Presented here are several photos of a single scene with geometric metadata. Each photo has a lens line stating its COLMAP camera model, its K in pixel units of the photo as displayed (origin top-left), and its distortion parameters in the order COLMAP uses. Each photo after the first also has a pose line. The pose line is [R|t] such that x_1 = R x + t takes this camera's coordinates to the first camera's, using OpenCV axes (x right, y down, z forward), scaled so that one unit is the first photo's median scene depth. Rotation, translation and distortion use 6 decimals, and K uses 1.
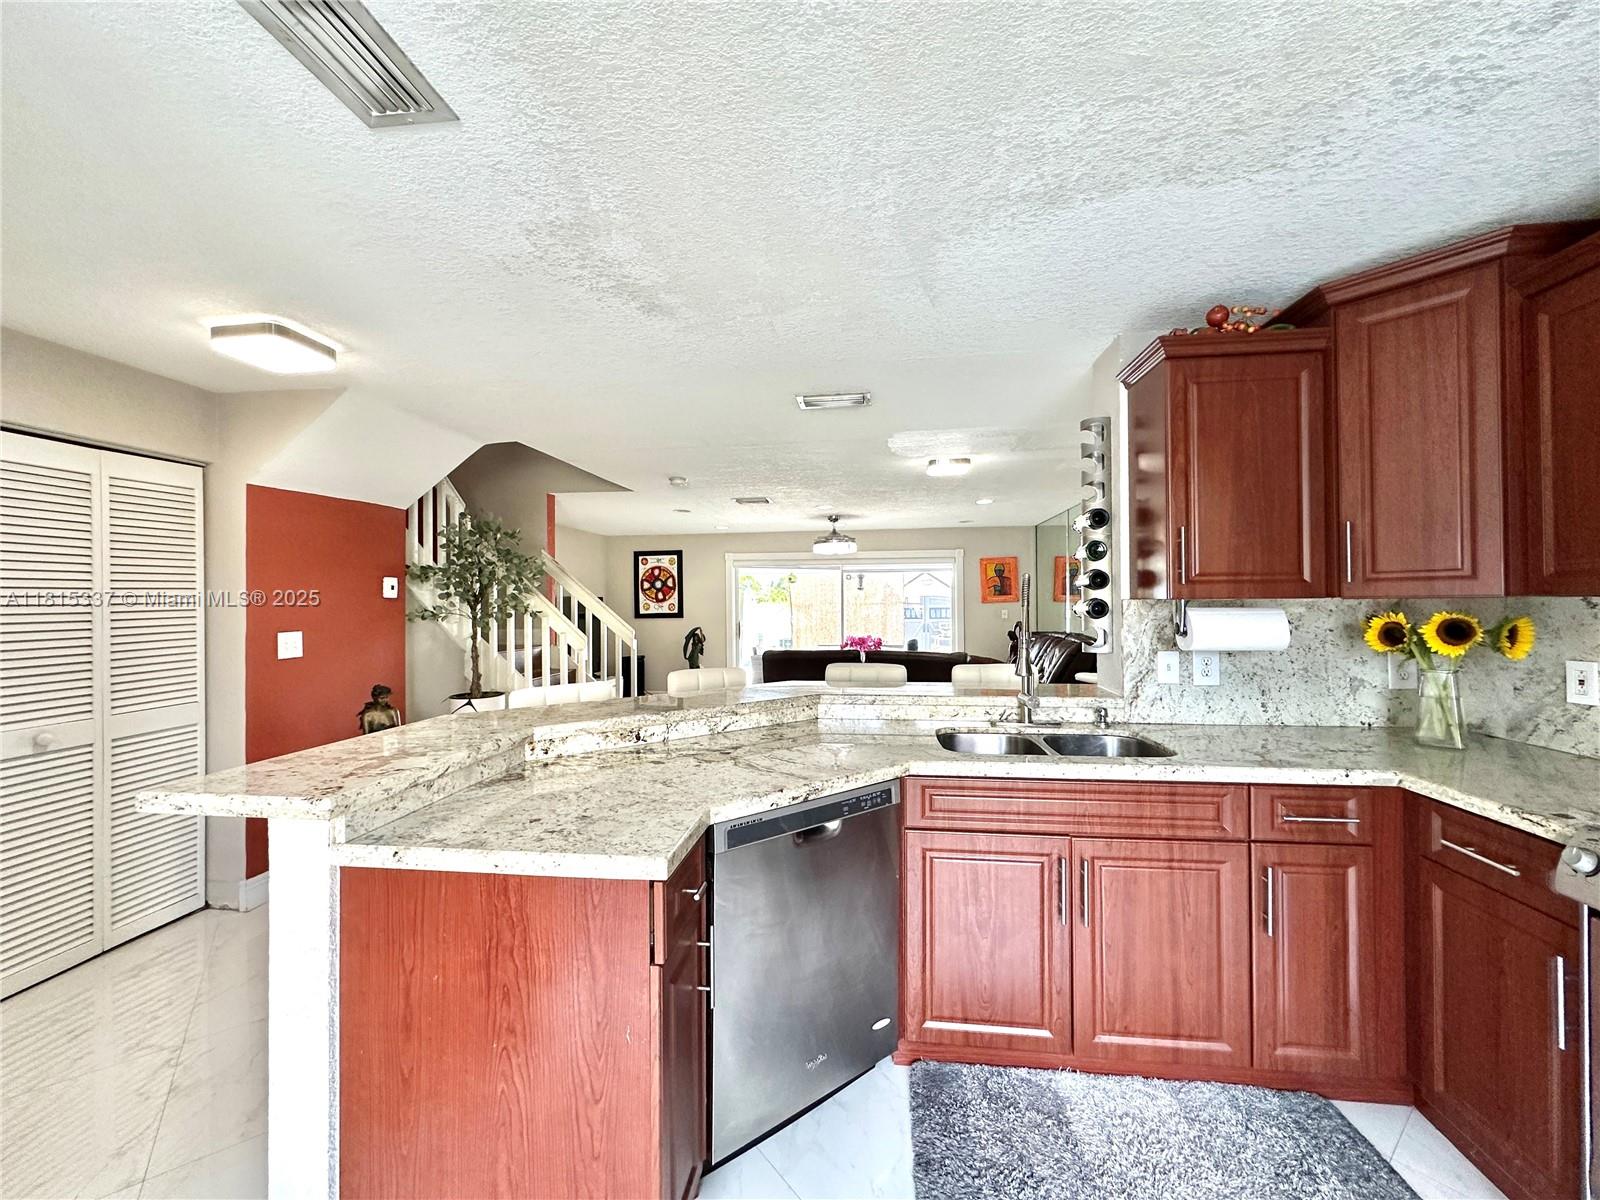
lens RADIAL K [[639.2, 0, 802.8], [0, 639.2, 597.7], [0, 0, 1]] dist [-0.004363, 0.000988]
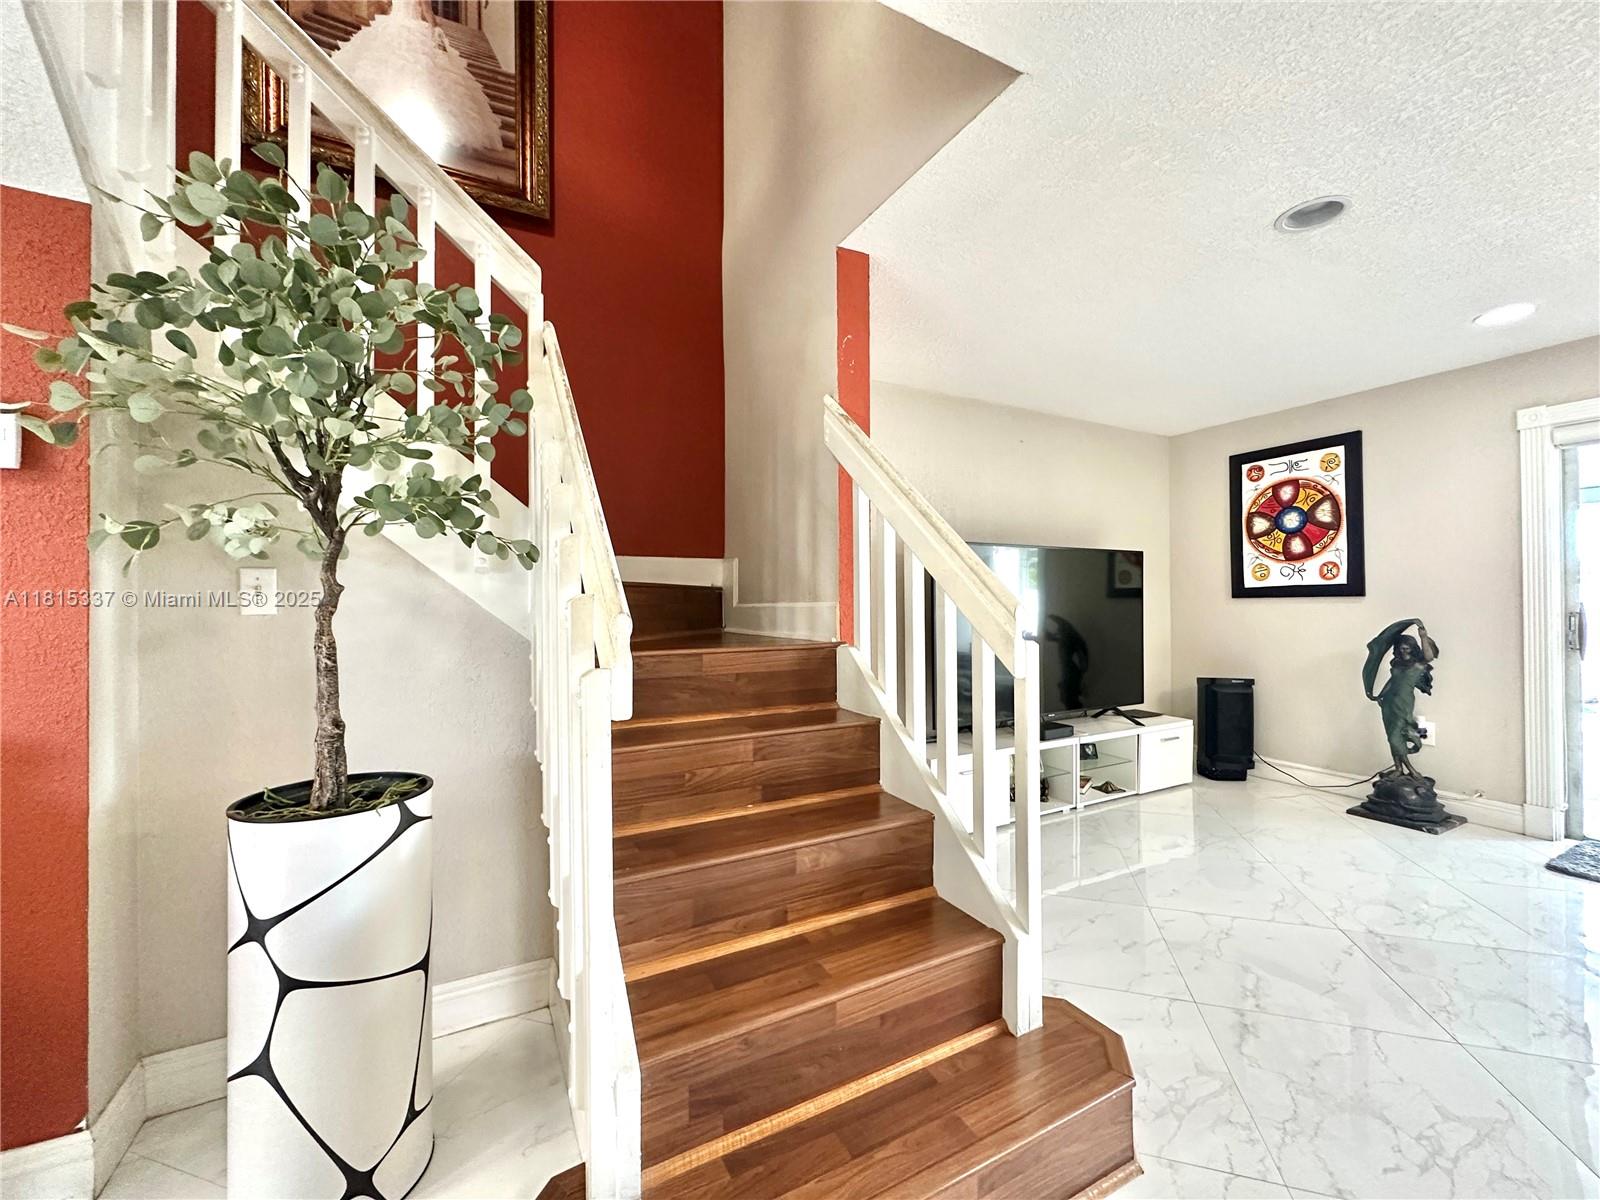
lens RADIAL K [[639.2, 0, 801.9], [0, 639.2, 597.2], [0, 0, 1]] dist [-0.004363, 0.000988]
pose [[0.578438, -0.001485, -0.815725, -0.245144], [0.007366, 0.999967, 0.003403, 0.109624], [0.815693, -0.007977, 0.578430, 1.834468]]
